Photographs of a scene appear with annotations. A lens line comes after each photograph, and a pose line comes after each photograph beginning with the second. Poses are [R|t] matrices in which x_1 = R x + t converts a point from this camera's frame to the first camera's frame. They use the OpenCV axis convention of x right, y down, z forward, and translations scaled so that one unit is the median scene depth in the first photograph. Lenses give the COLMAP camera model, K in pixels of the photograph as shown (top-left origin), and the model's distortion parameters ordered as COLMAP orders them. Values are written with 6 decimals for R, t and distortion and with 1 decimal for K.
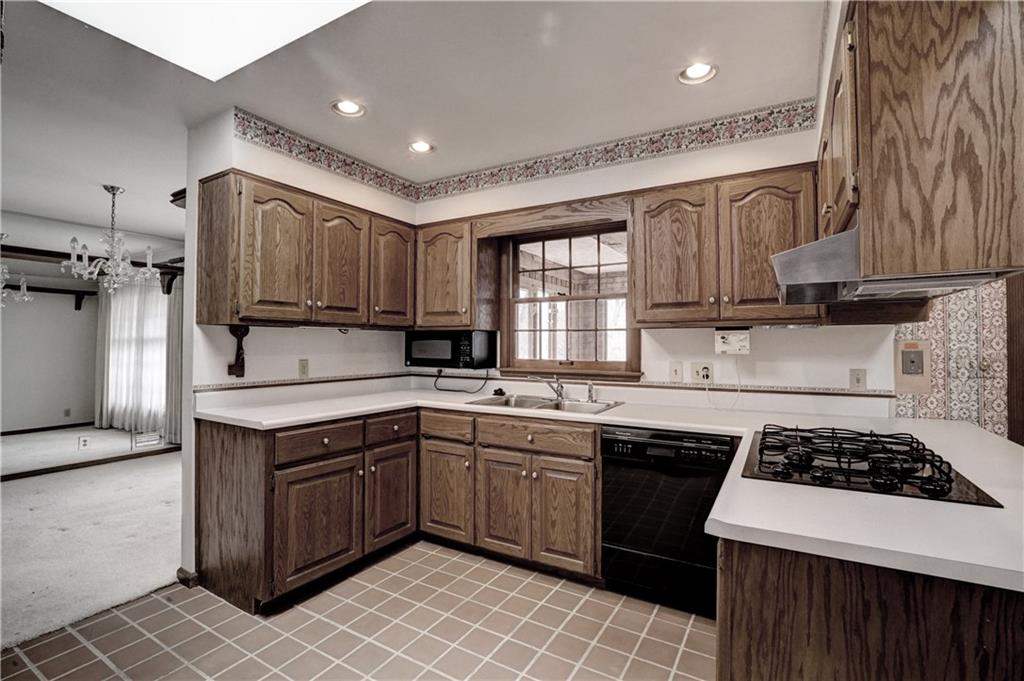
lens RADIAL K [[469.7, 0, 514.8], [0, 469.7, 338.6], [0, 0, 1]] dist [-0.058050, 0.019047]
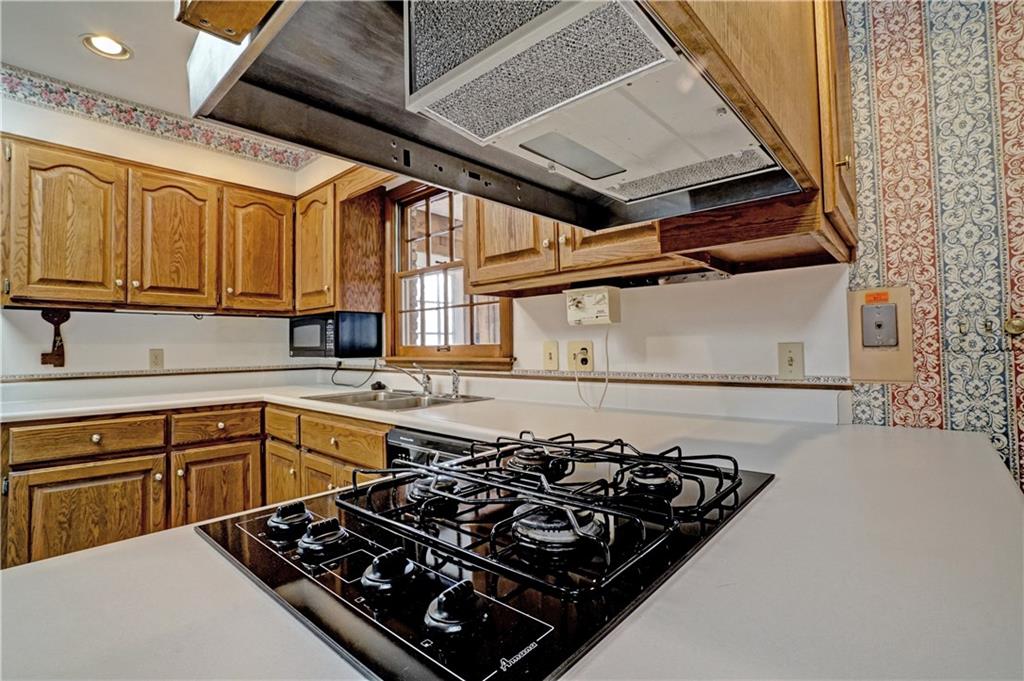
lens RADIAL K [[469.7, 0, 507.2], [0, 469.7, 338.9], [0, 0, 1]] dist [-0.058050, 0.019047]
pose [[0.979375, -0.021586, -0.200893, 0.456291], [0.020832, 0.999766, -0.005865, 0.051829], [0.200972, 0.001560, 0.979596, 0.299242]]
